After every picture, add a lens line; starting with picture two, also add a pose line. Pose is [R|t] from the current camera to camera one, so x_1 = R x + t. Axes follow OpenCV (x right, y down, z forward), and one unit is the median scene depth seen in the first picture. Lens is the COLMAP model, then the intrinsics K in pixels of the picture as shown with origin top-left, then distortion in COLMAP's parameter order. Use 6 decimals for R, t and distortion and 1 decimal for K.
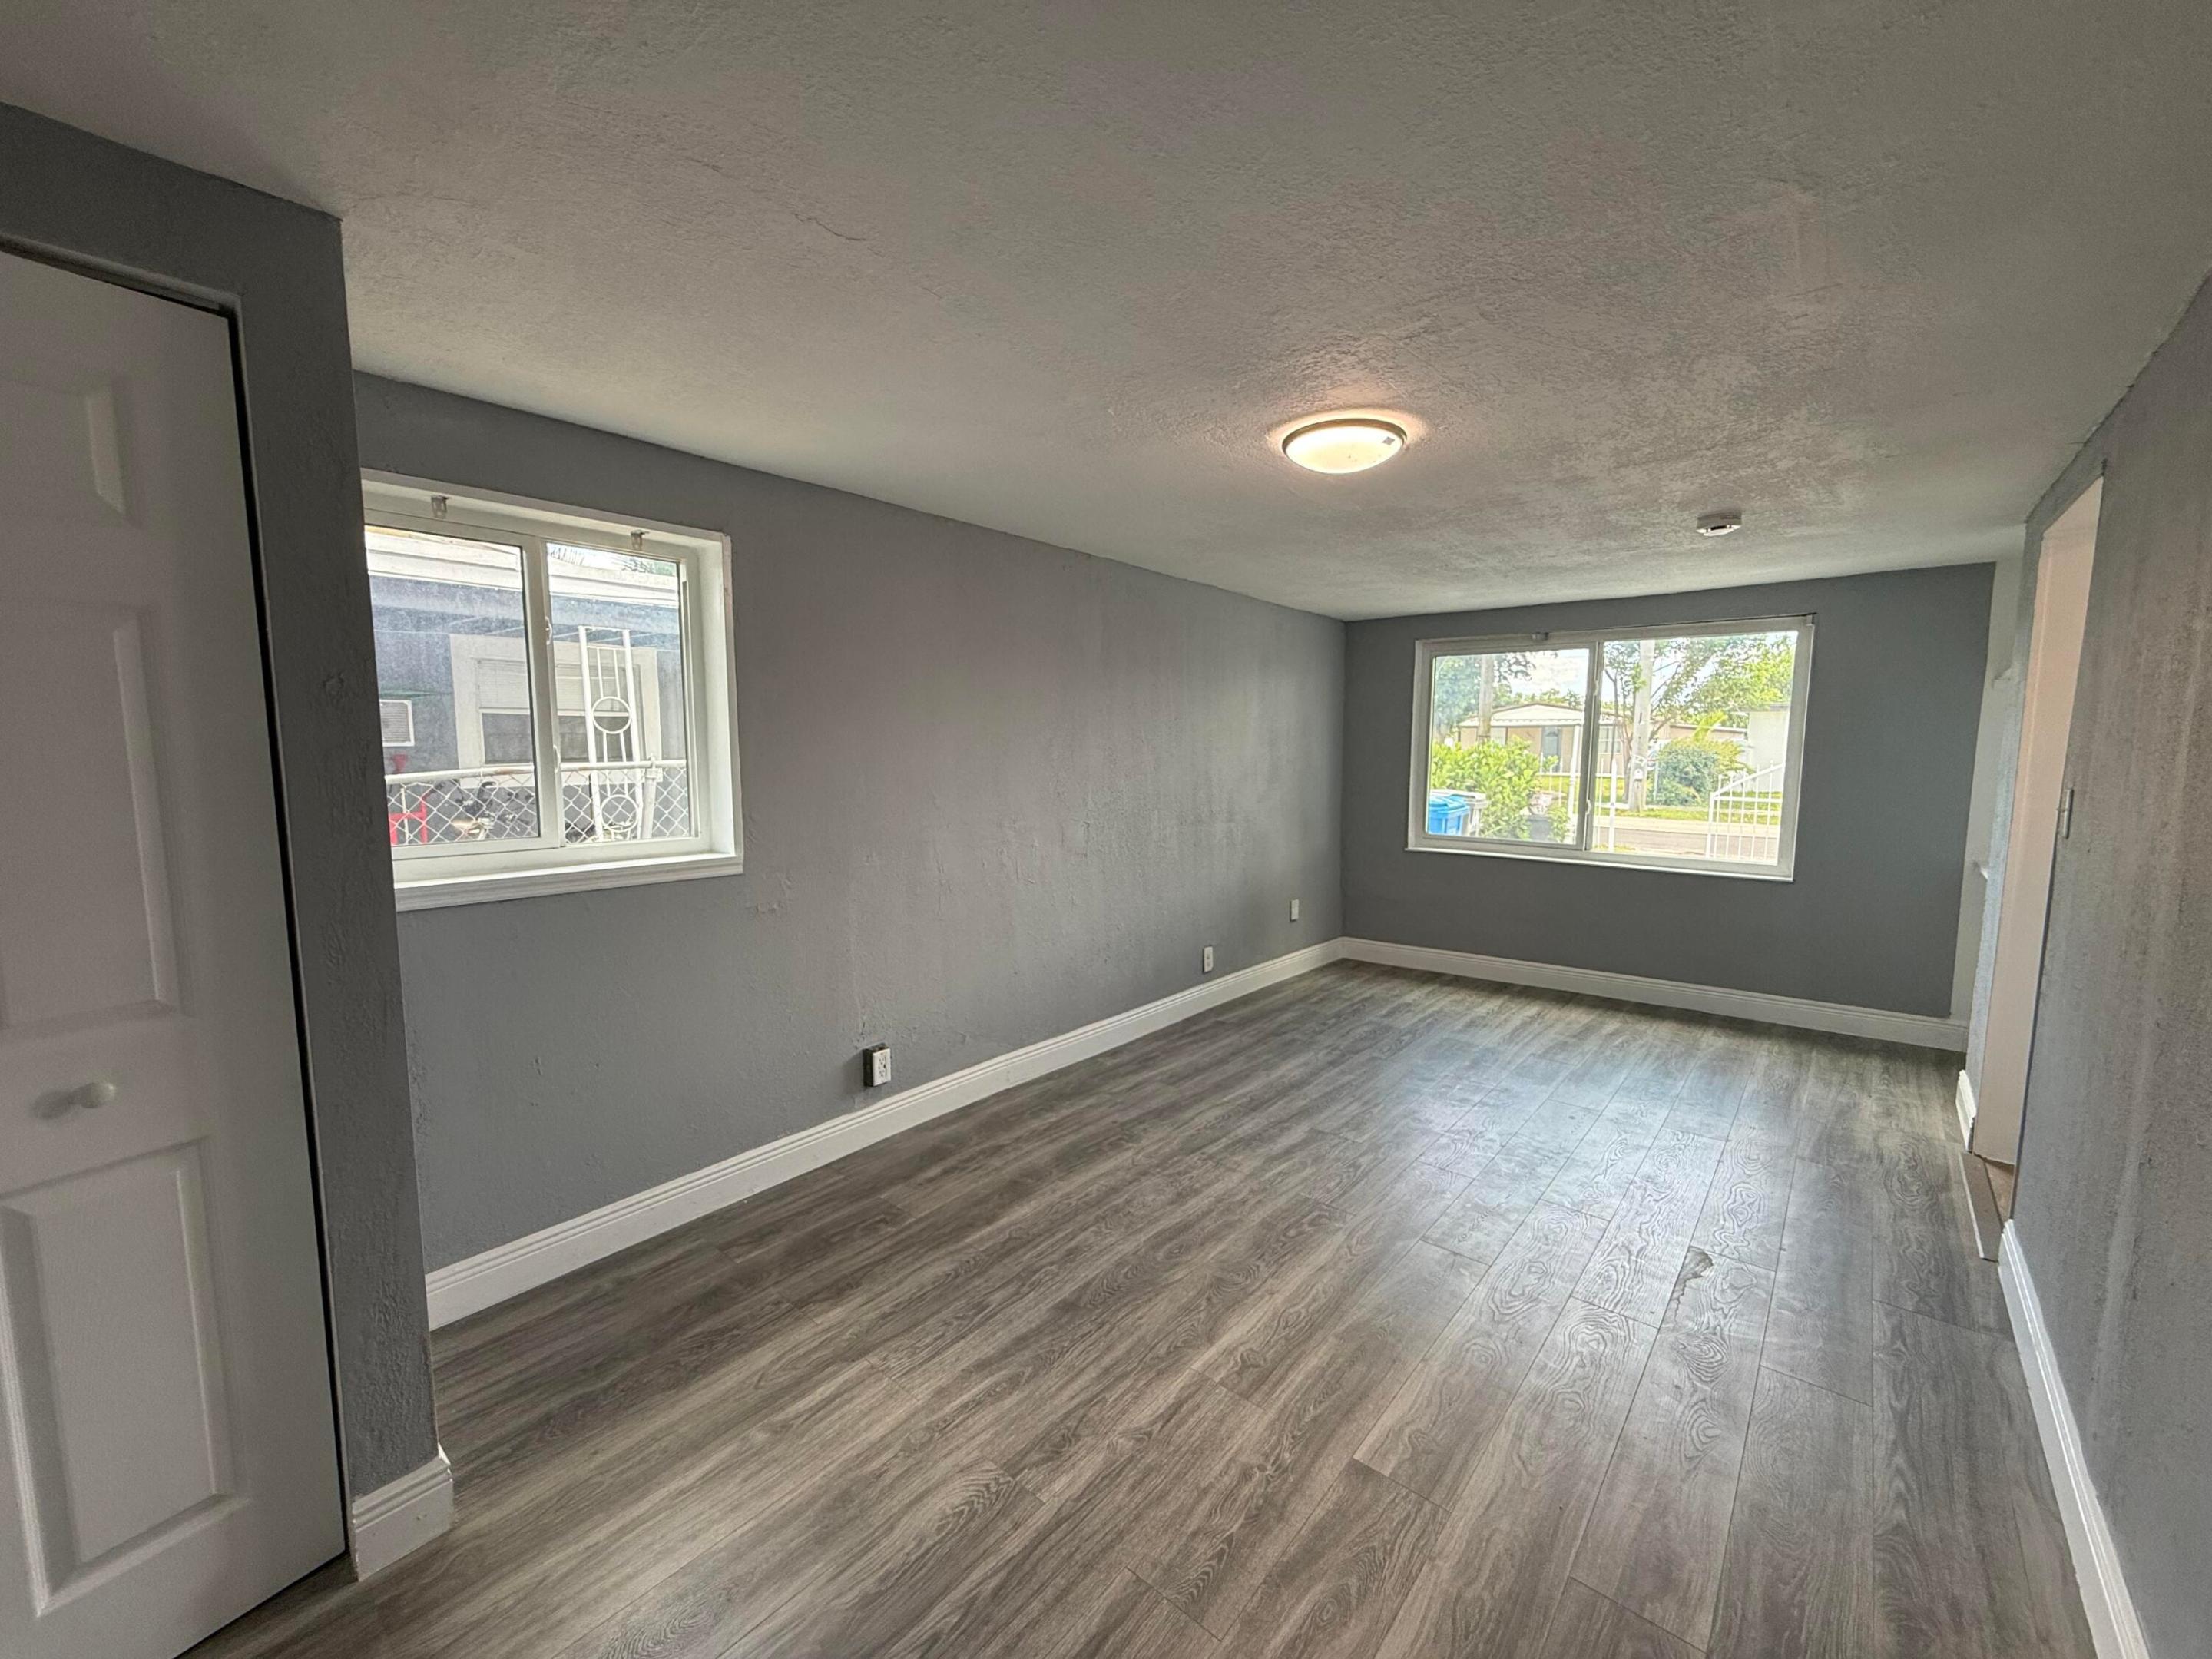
lens RADIAL K [[877.9, 0, 1101.4], [0, 877.9, 830.1], [0, 0, 1]] dist [0.000880, -0.000130]
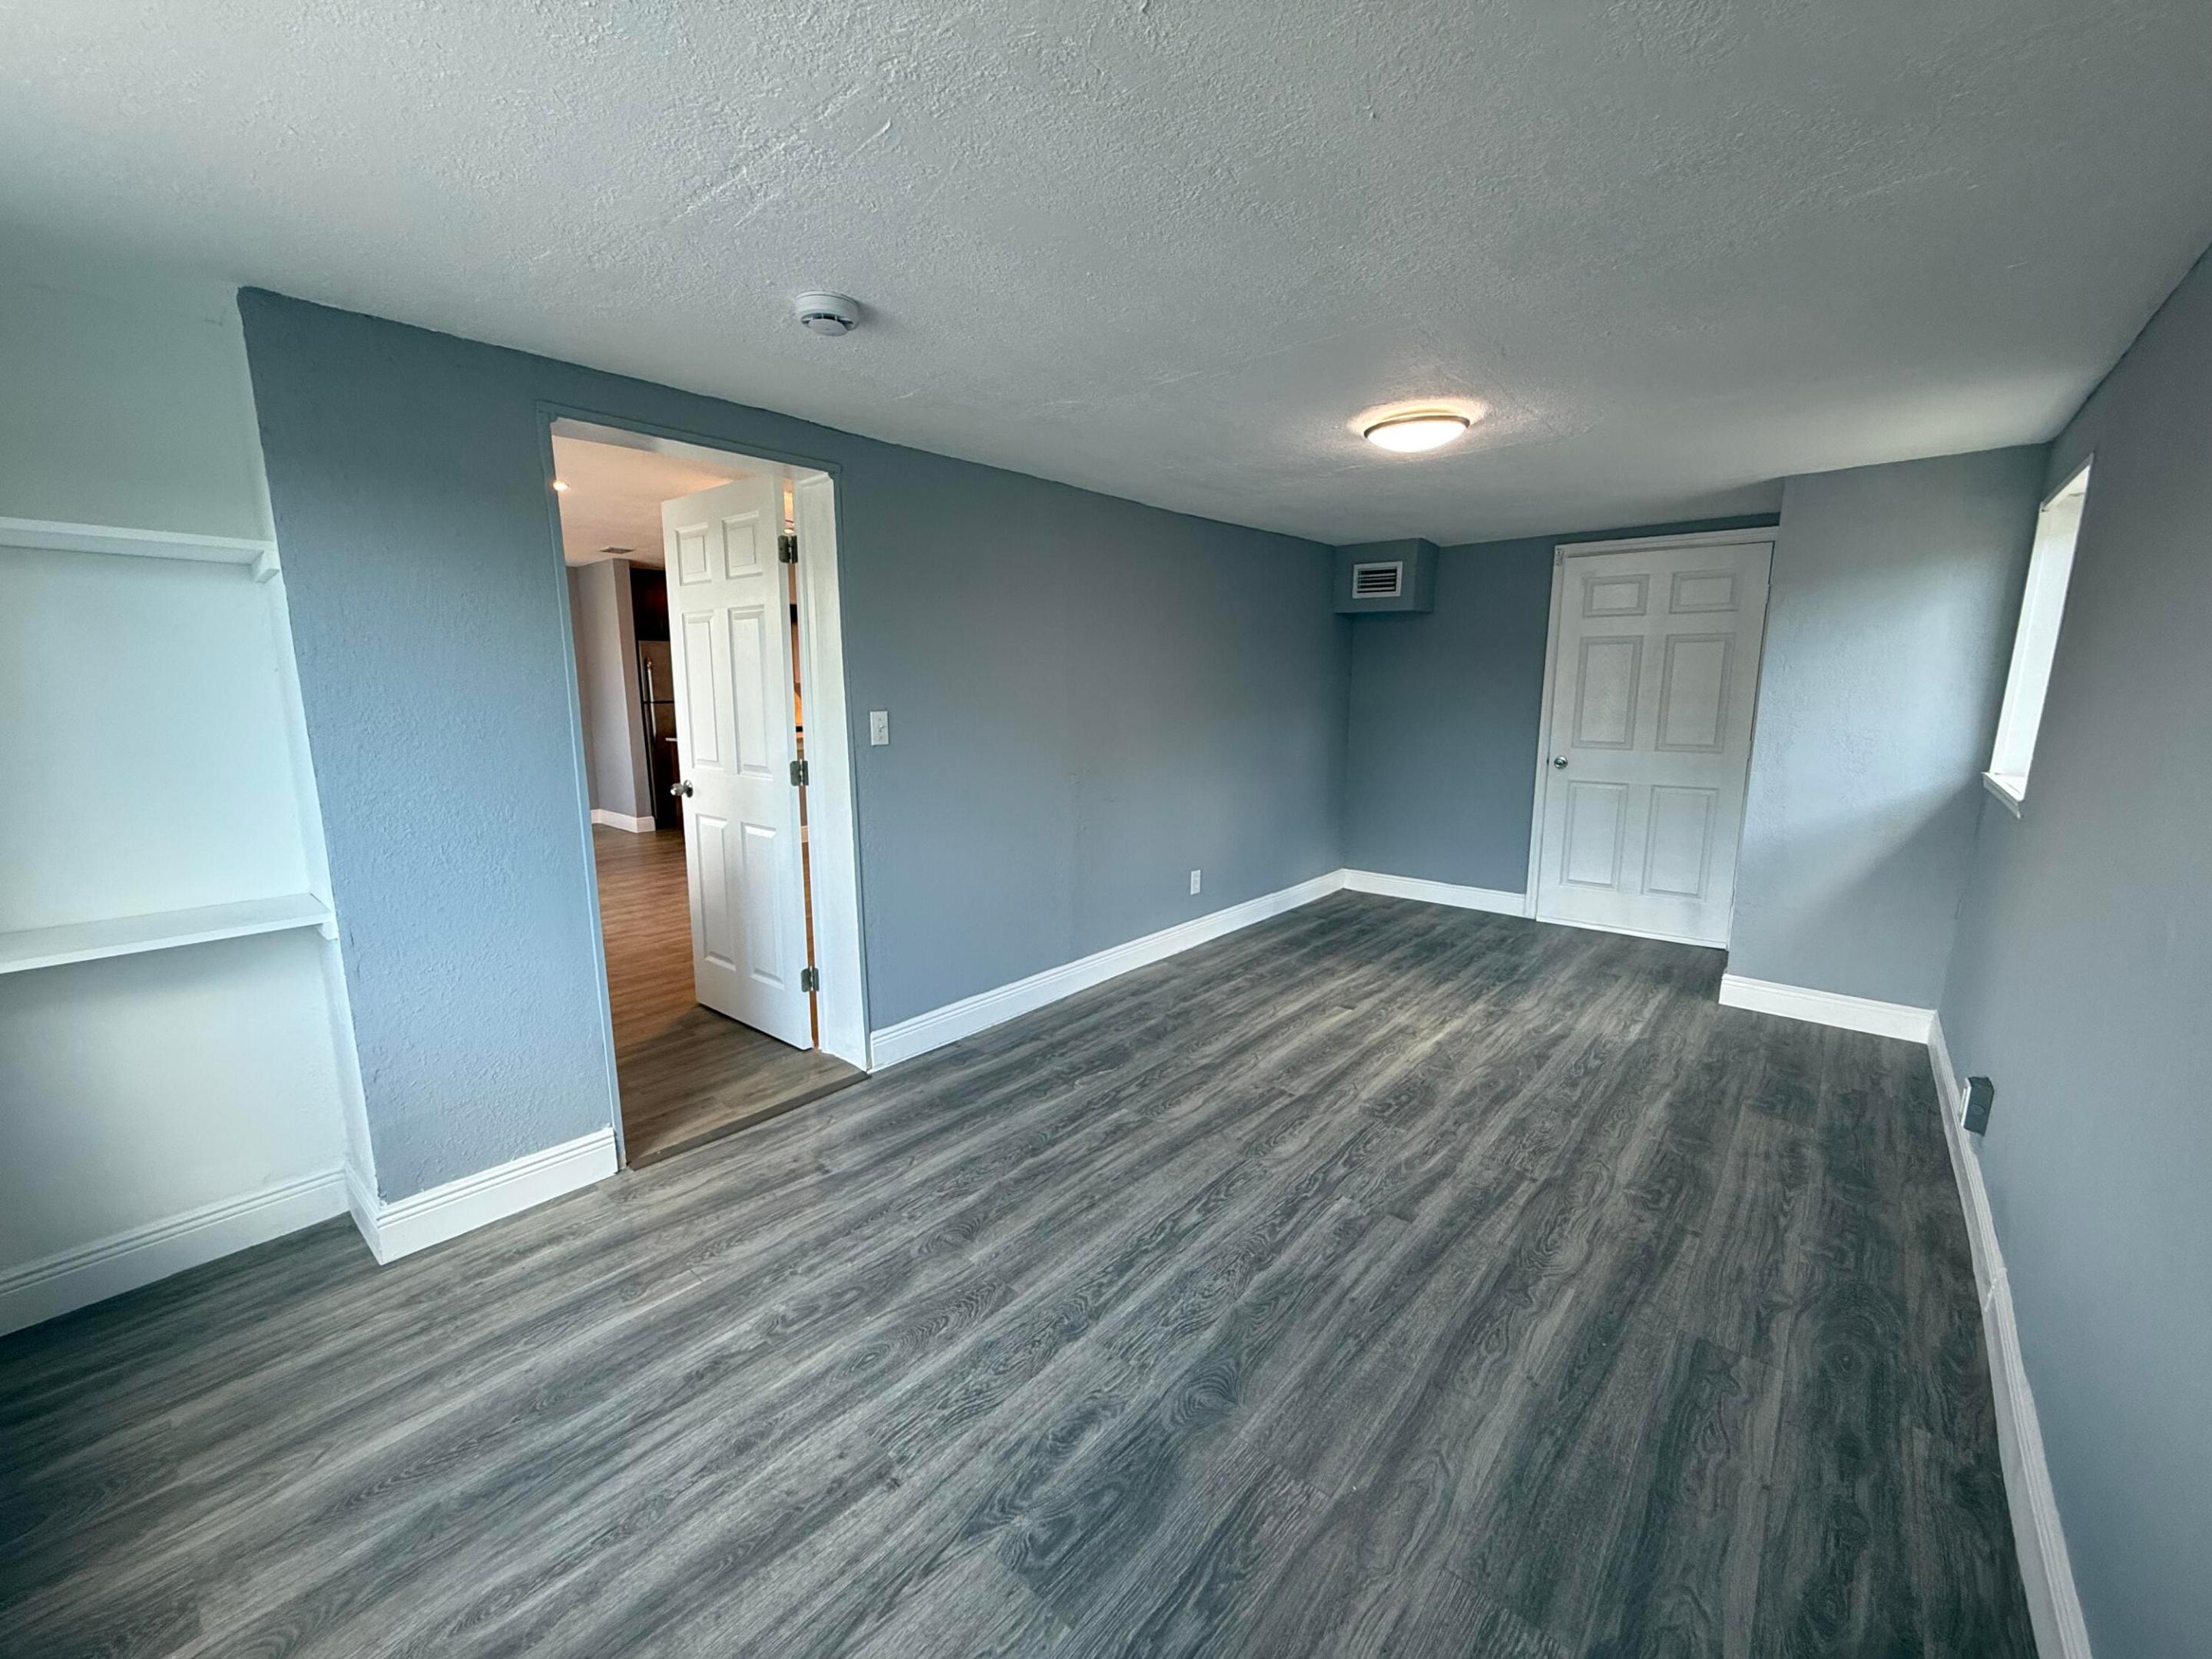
lens RADIAL K [[877.9, 0, 1101.4], [0, 877.9, 830.1], [0, 0, 1]] dist [0.000880, -0.000130]
pose [[-0.999985, -0.002165, -0.005039, 0.577455], [-0.003435, 0.963495, 0.267704, -0.186725], [0.004276, 0.267717, -0.963488, 1.864758]]
